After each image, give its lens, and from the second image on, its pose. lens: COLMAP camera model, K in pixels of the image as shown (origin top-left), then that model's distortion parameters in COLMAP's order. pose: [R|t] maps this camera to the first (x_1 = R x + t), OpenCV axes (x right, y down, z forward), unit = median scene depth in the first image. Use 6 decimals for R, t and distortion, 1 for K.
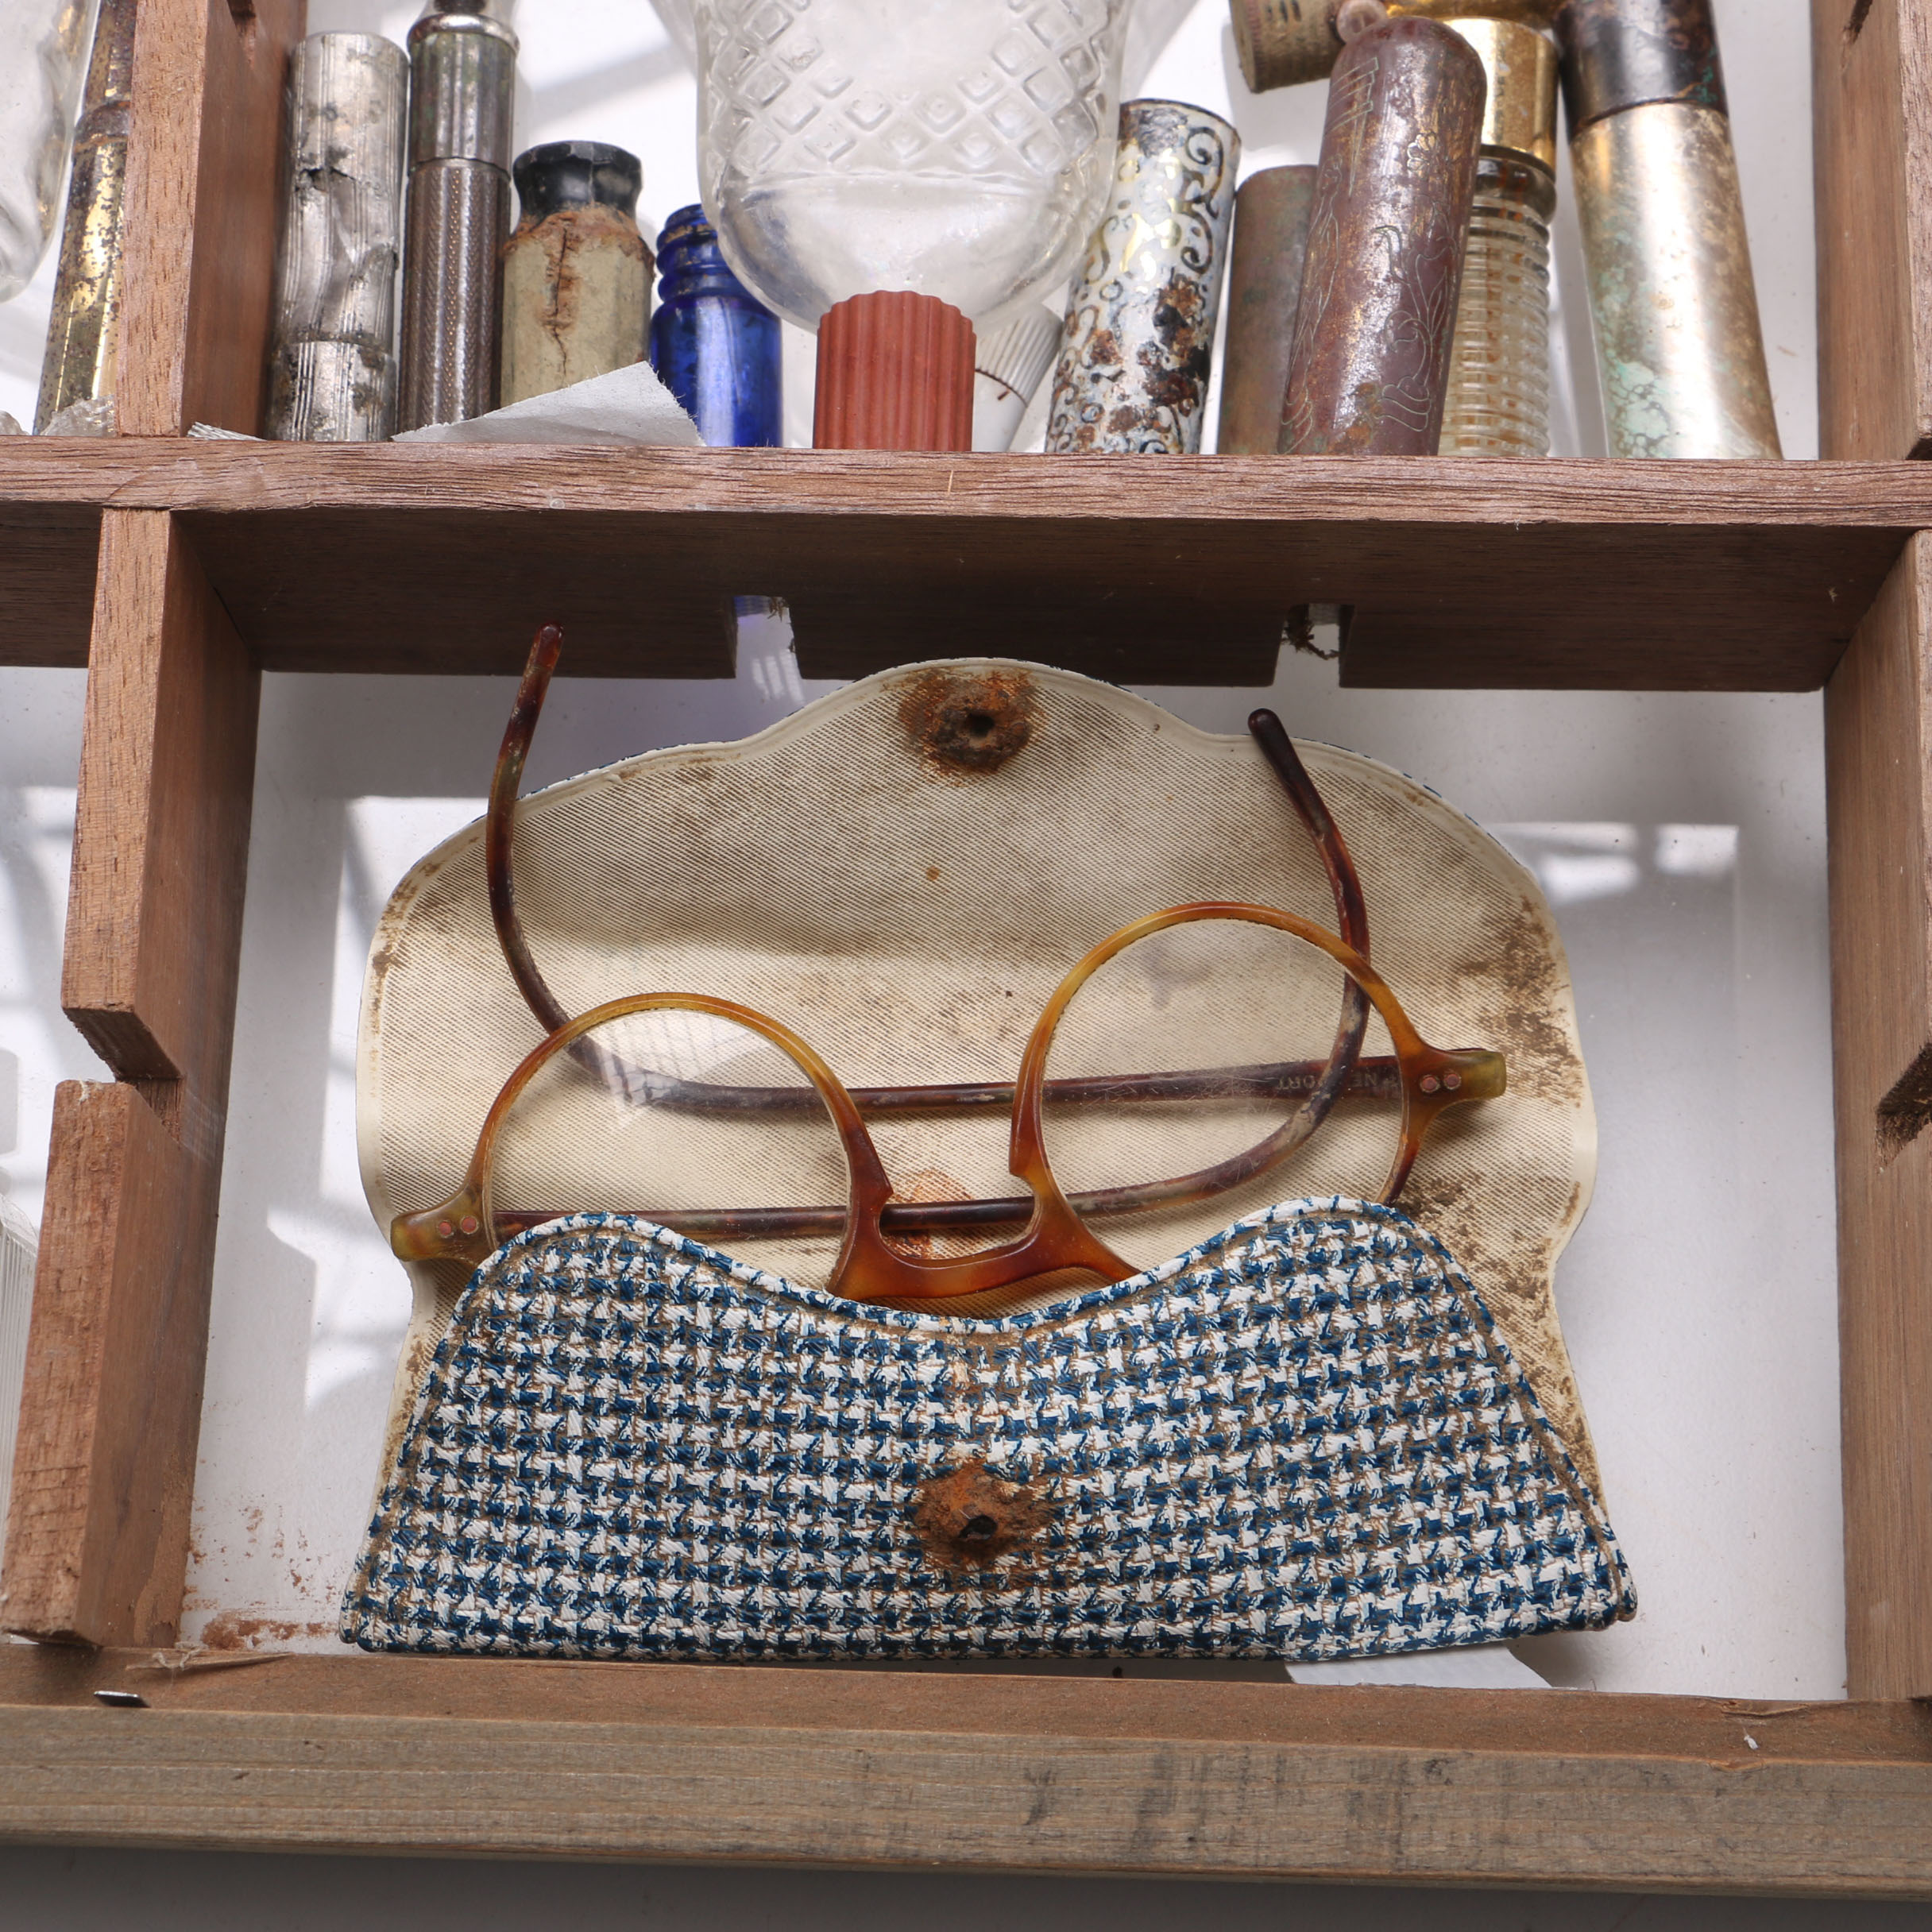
lens RADIAL K [[4707.9, 0, 966.0], [0, 4707.9, 966.0], [0, 0, 1]] dist [0.000794, 0.422930]
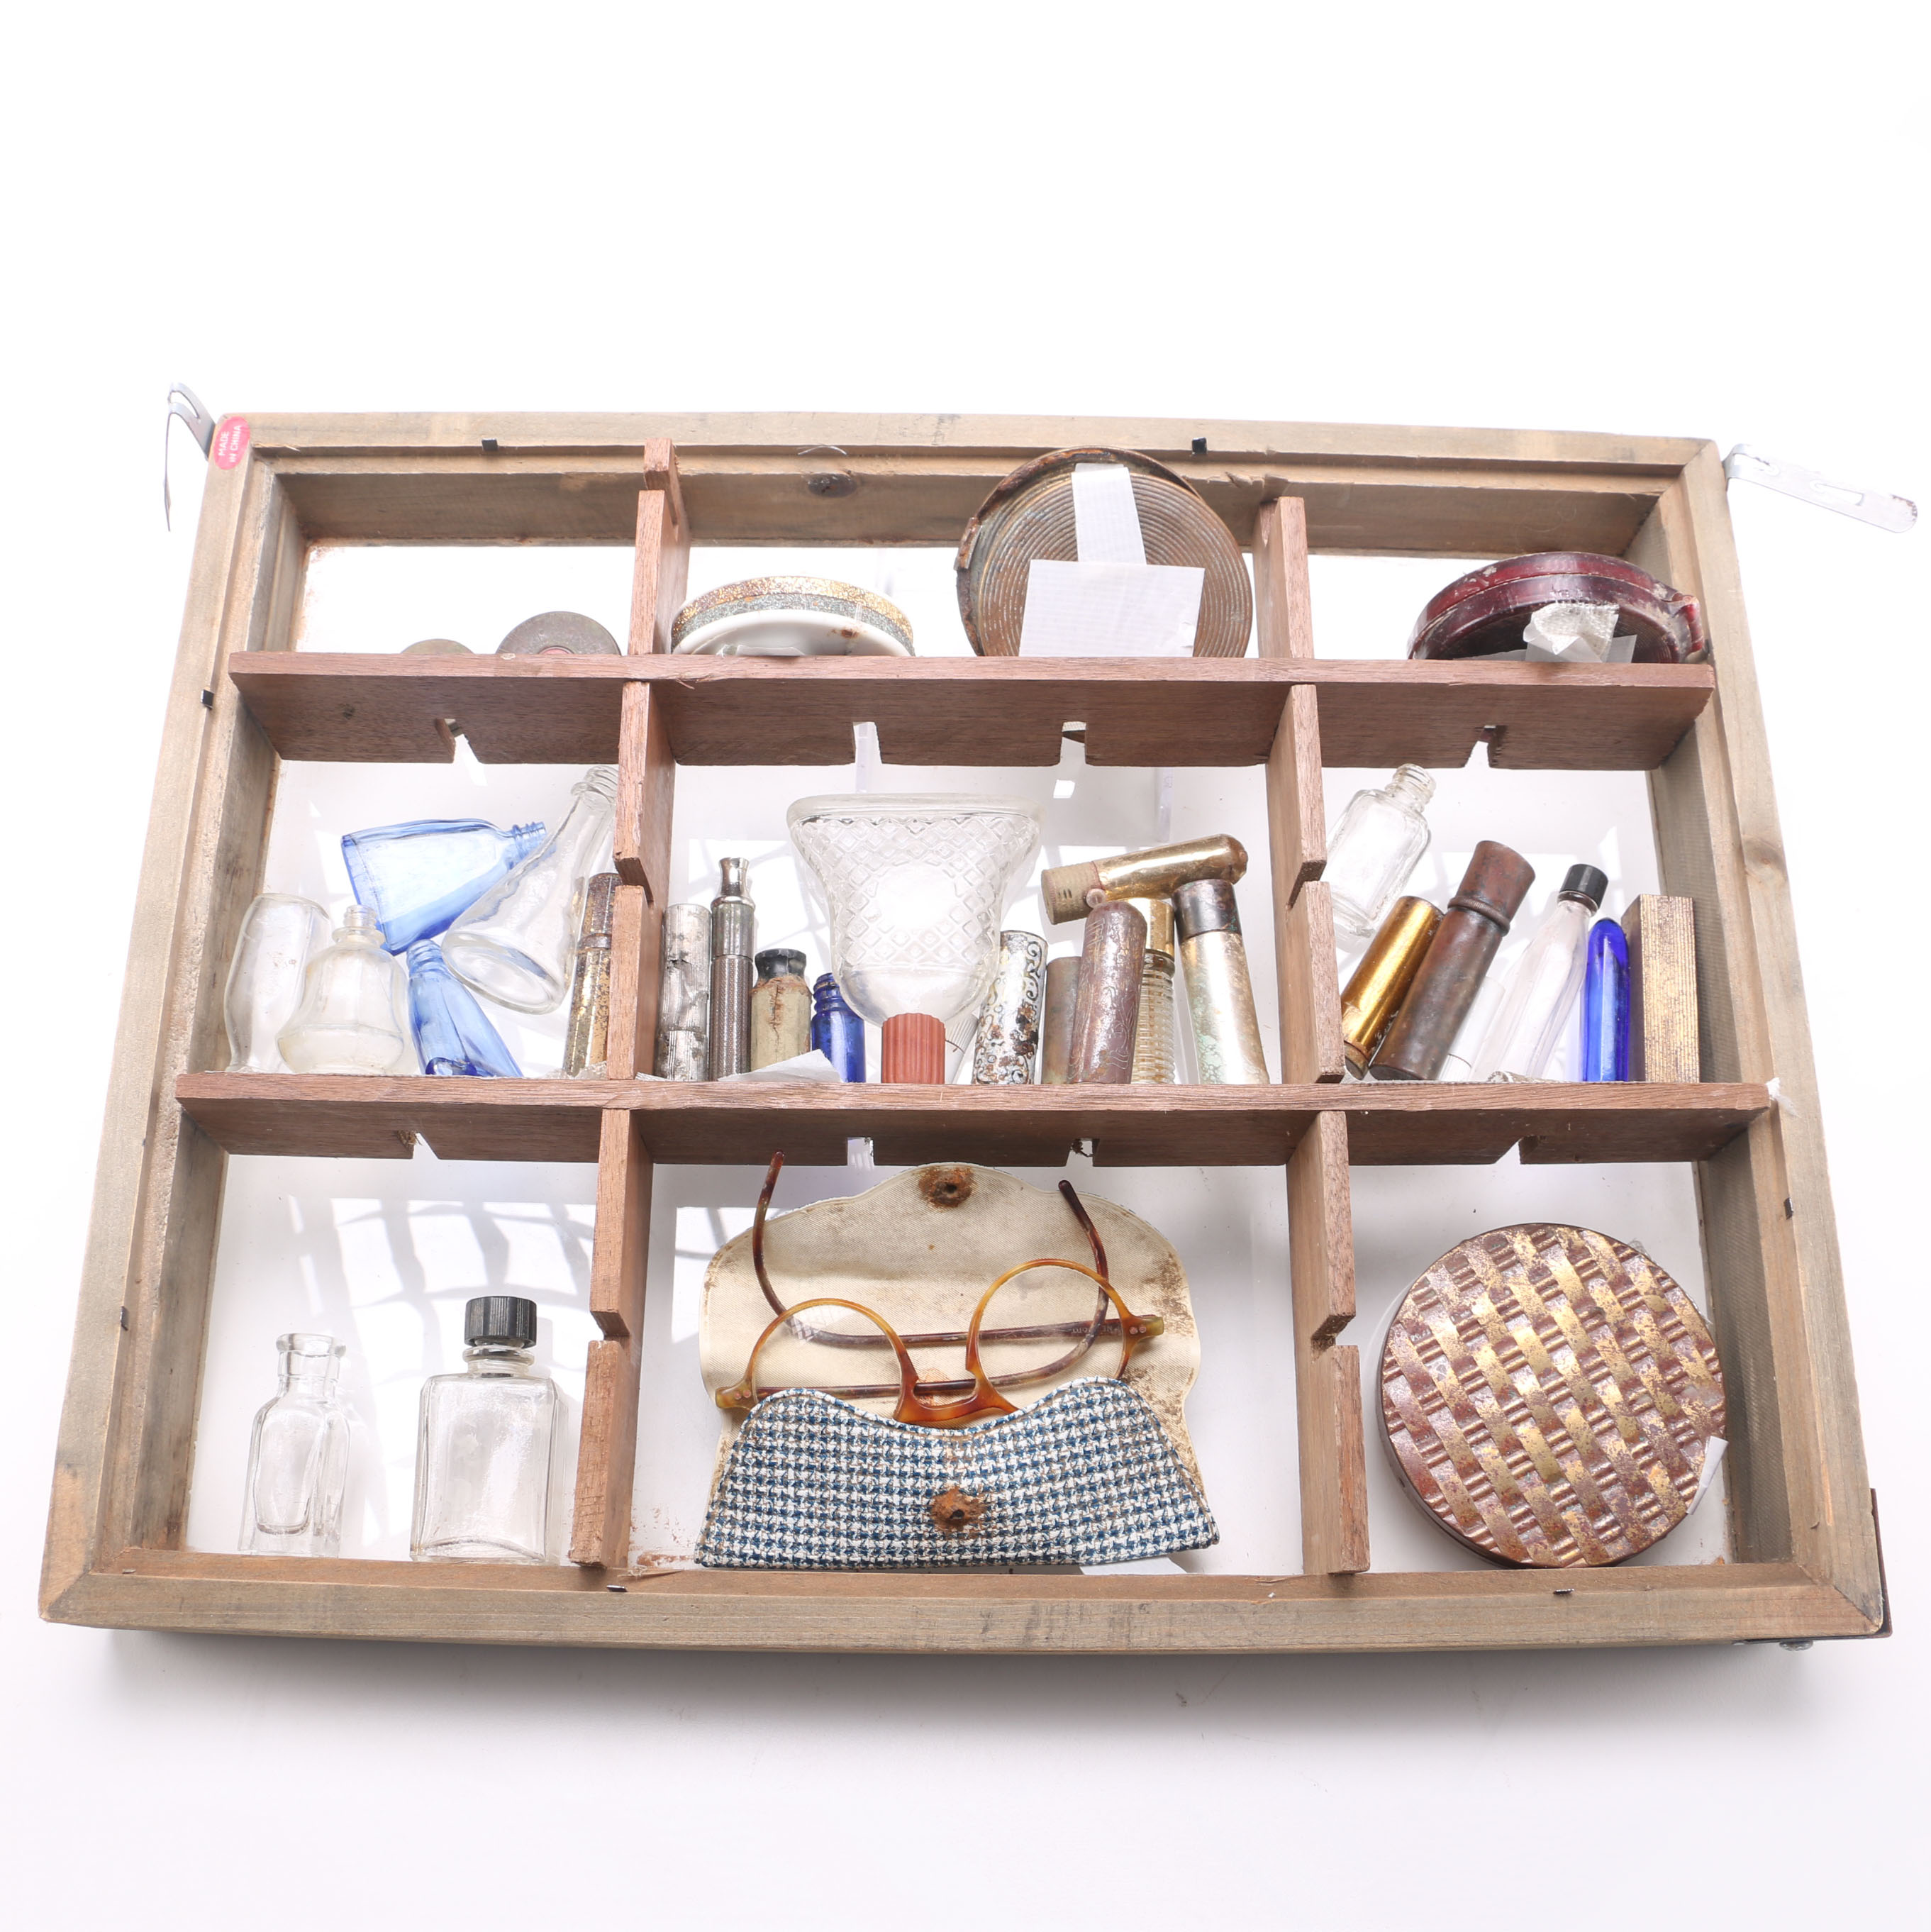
lens RADIAL K [[2326.5, 0, 966.0], [0, 2326.5, 935.5], [0, 0, 1]] dist [-0.158803, 0.039464]
pose [[0.998935, -0.008806, 0.045282, -0.043380], [0.013771, 0.993777, -0.110538, -0.048227], [-0.044027, 0.111044, 0.992840, -0.232850]]
